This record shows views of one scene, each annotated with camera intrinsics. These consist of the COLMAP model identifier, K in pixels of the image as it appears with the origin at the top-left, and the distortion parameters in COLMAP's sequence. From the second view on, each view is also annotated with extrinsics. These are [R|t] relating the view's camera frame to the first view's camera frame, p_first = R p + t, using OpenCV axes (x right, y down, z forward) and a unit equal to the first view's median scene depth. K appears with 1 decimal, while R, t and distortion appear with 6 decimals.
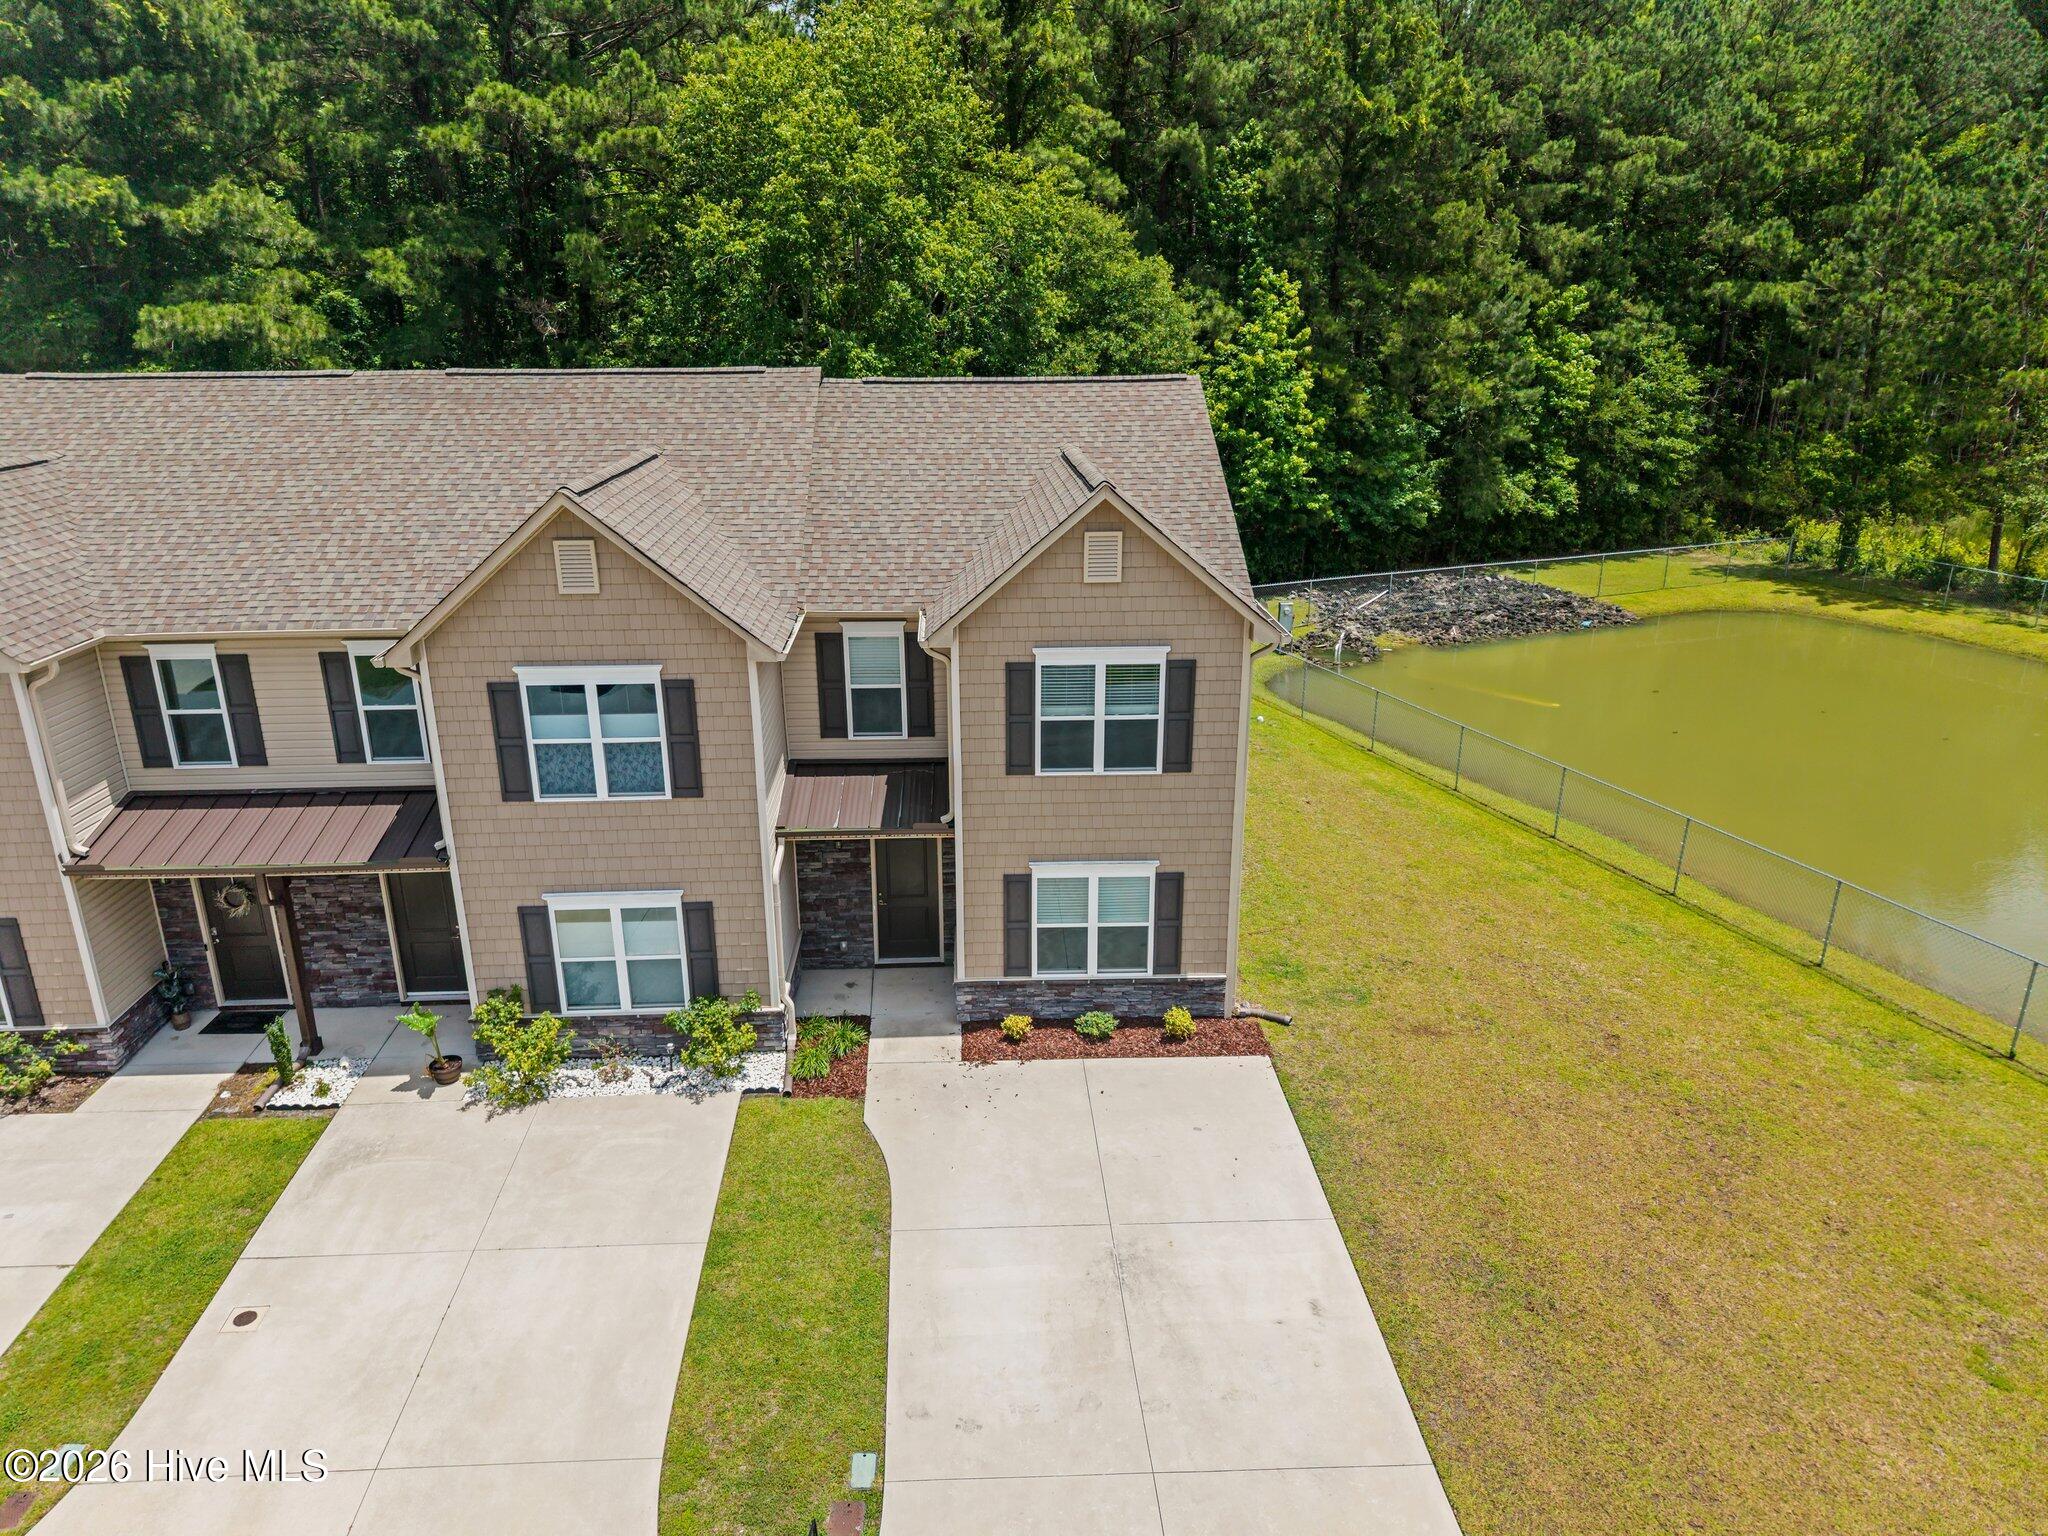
lens RADIAL K [[1377.2, 0, 1013.2], [0, 1377.2, 772.1], [0, 0, 1]] dist [0.011768, -0.005016]
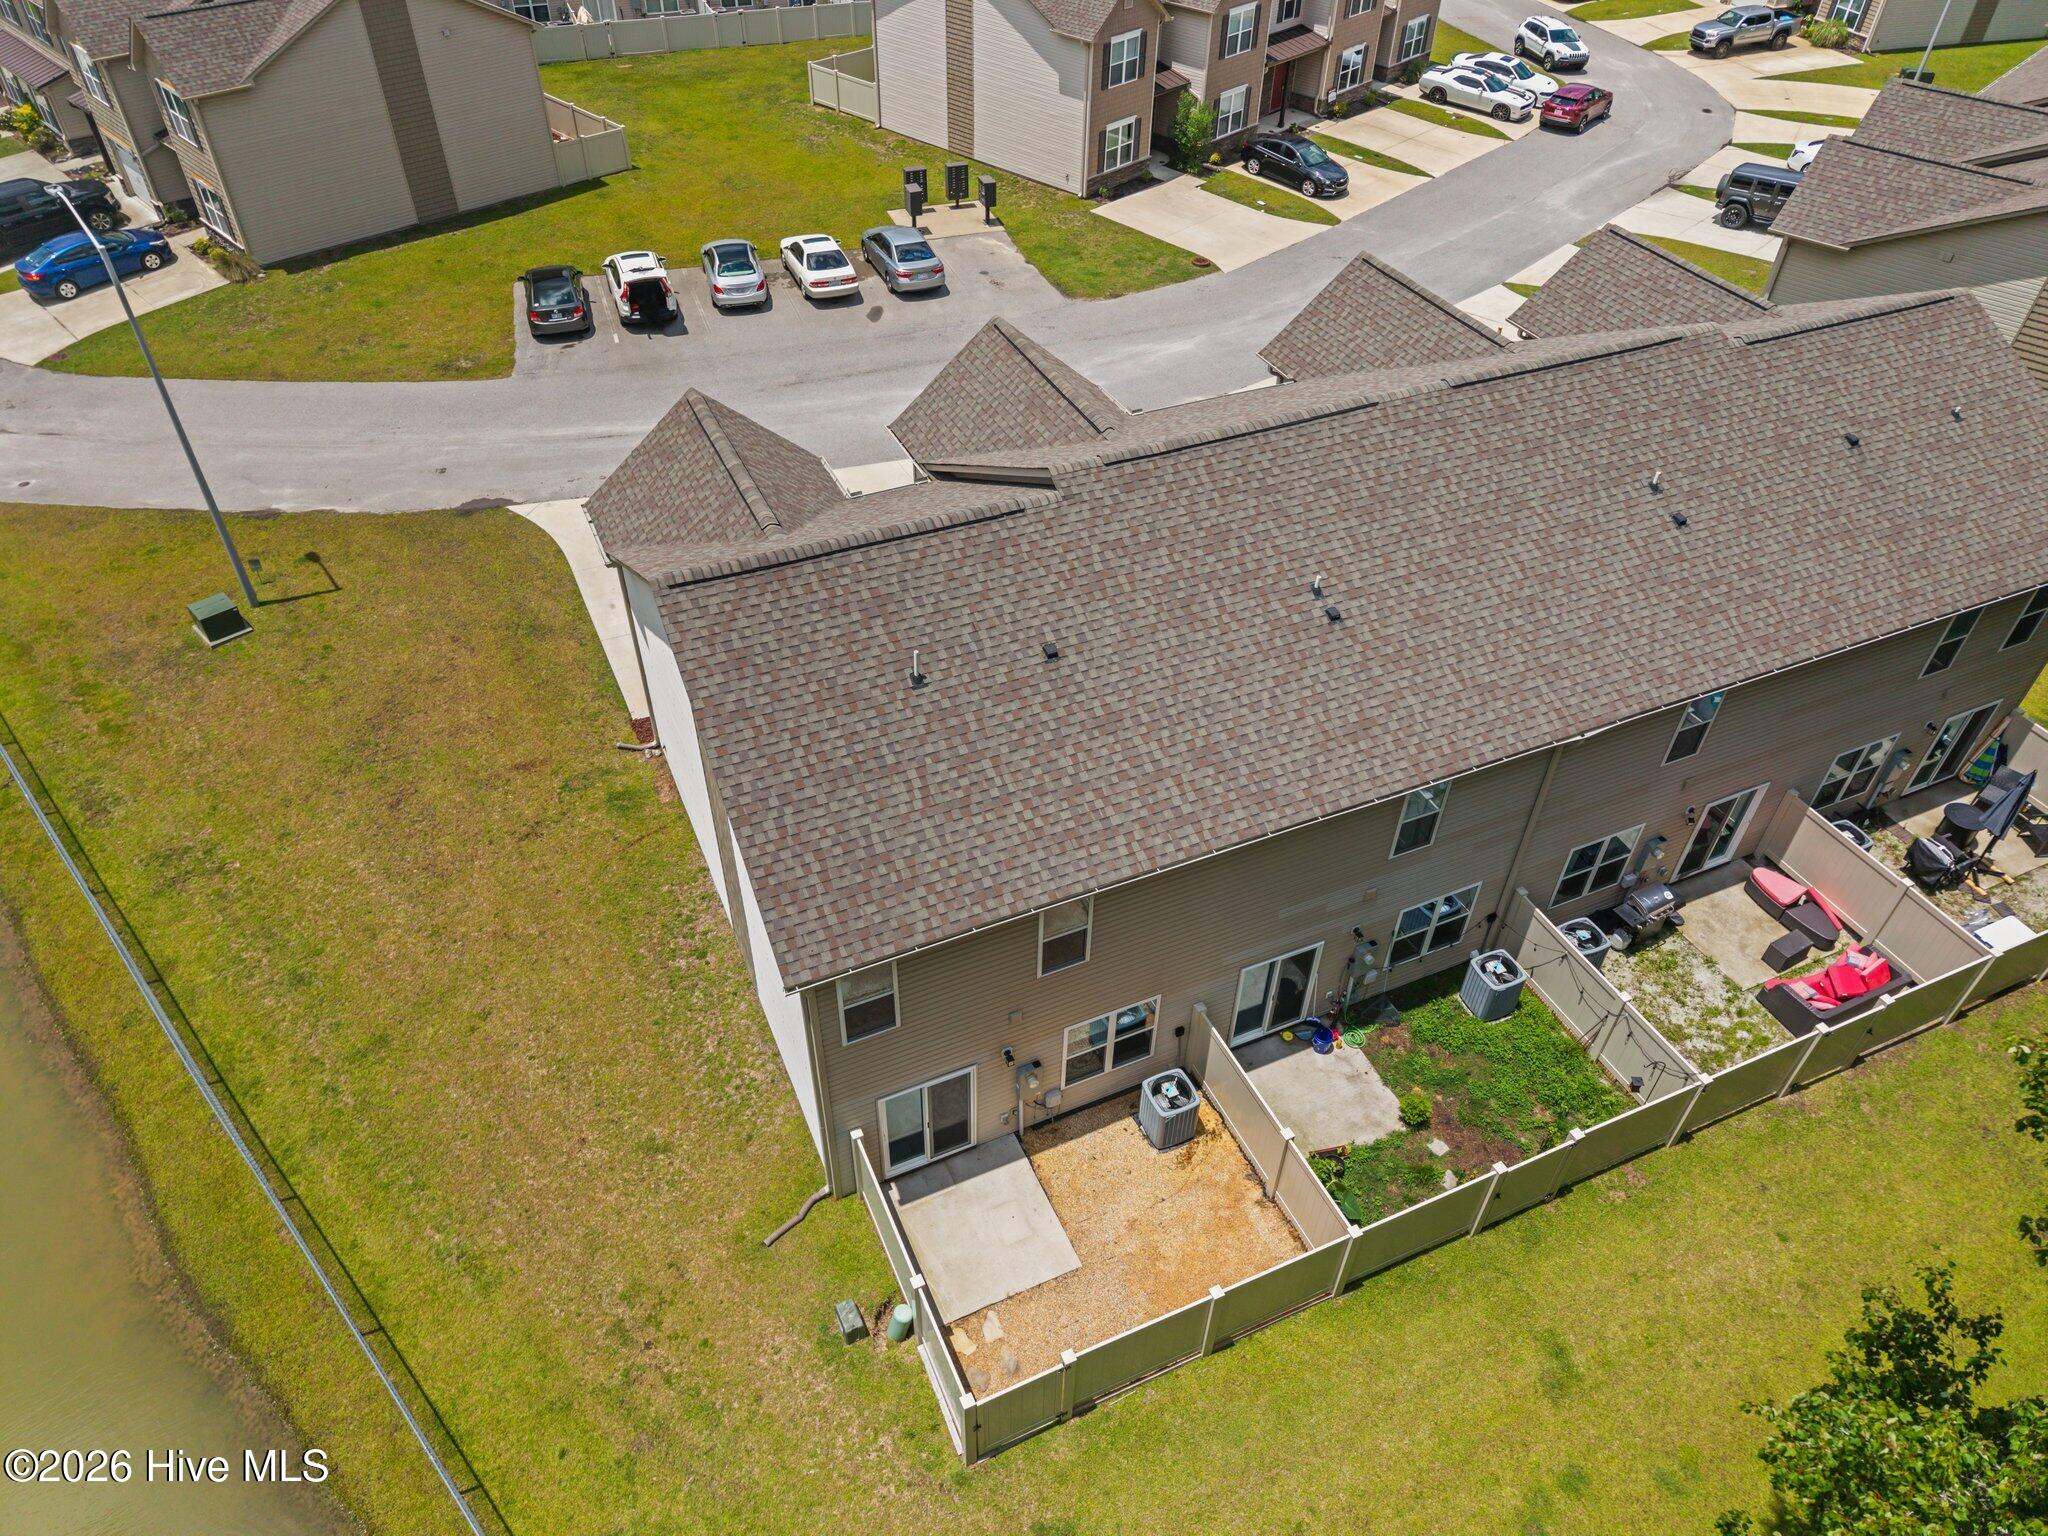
lens RADIAL K [[1377.2, 0, 1013.2], [0, 1377.2, 772.1], [0, 0, 1]] dist [0.011768, -0.005016]
pose [[-0.928836, 0.246154, -0.276895, 0.301035], [-0.125219, 0.494819, 0.859927, -1.550941], [0.348688, 0.833404, -0.428783, 2.447939]]
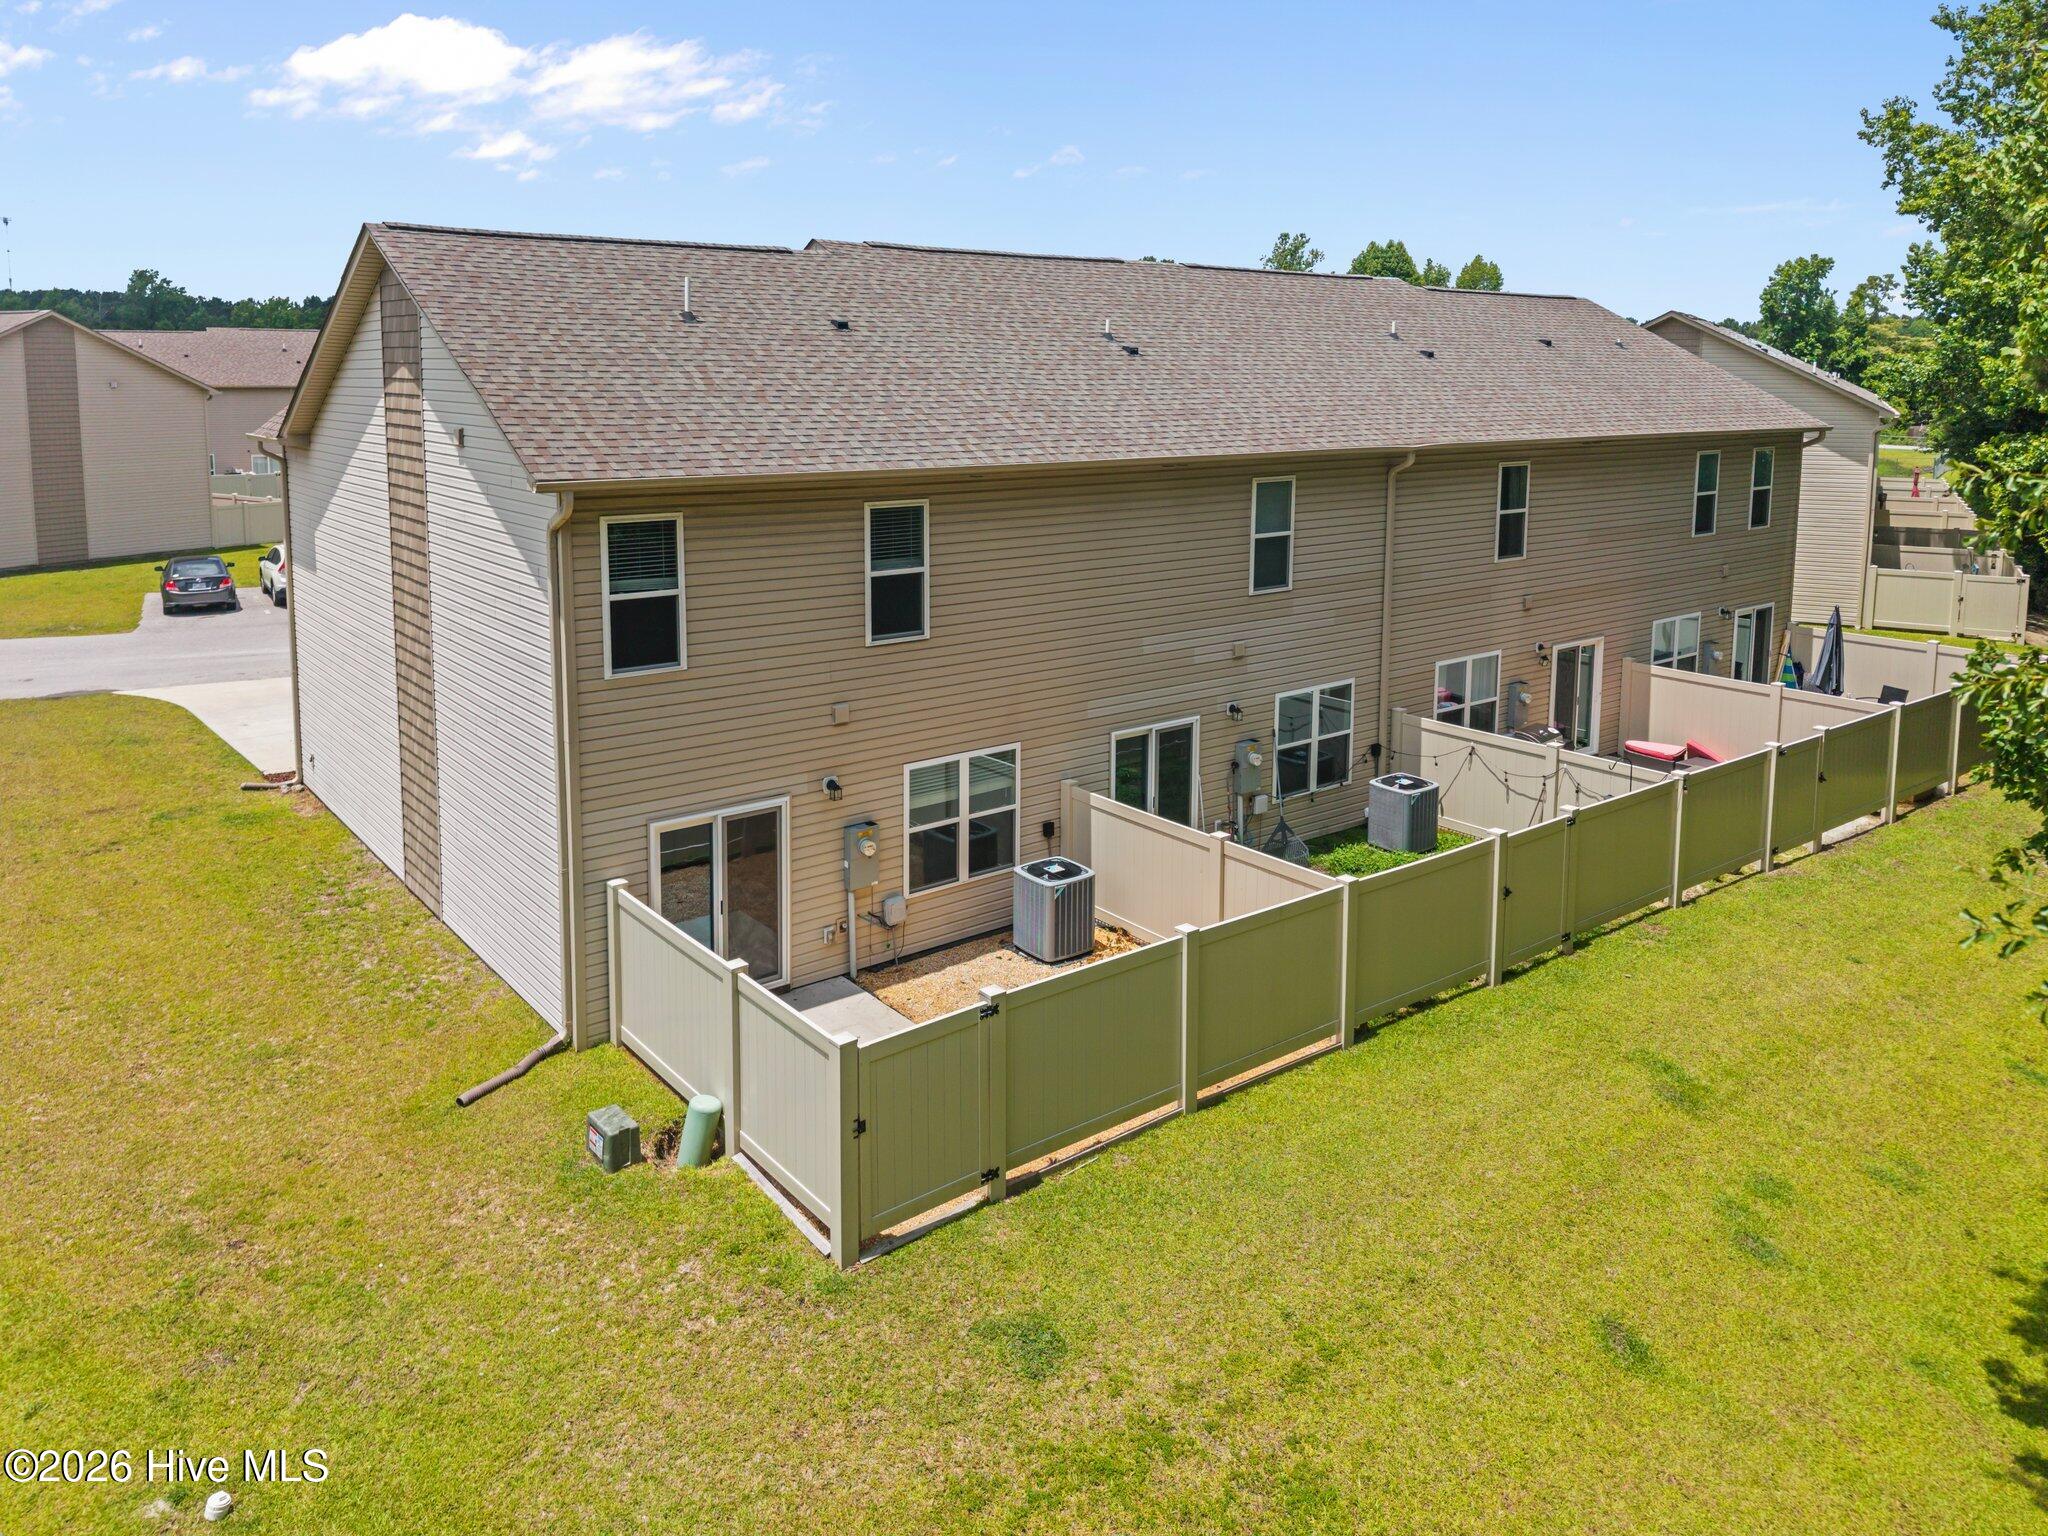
lens RADIAL K [[1454.5, 0, 1006.1], [0, 1454.5, 527.1], [0, 0, 1]] dist [0.007283, -0.003025]
pose [[-0.816717, 0.069440, -0.572845, 0.485719], [-0.185689, 0.908301, 0.374846, -0.777610], [0.546345, 0.412514, -0.728931, 2.865122]]
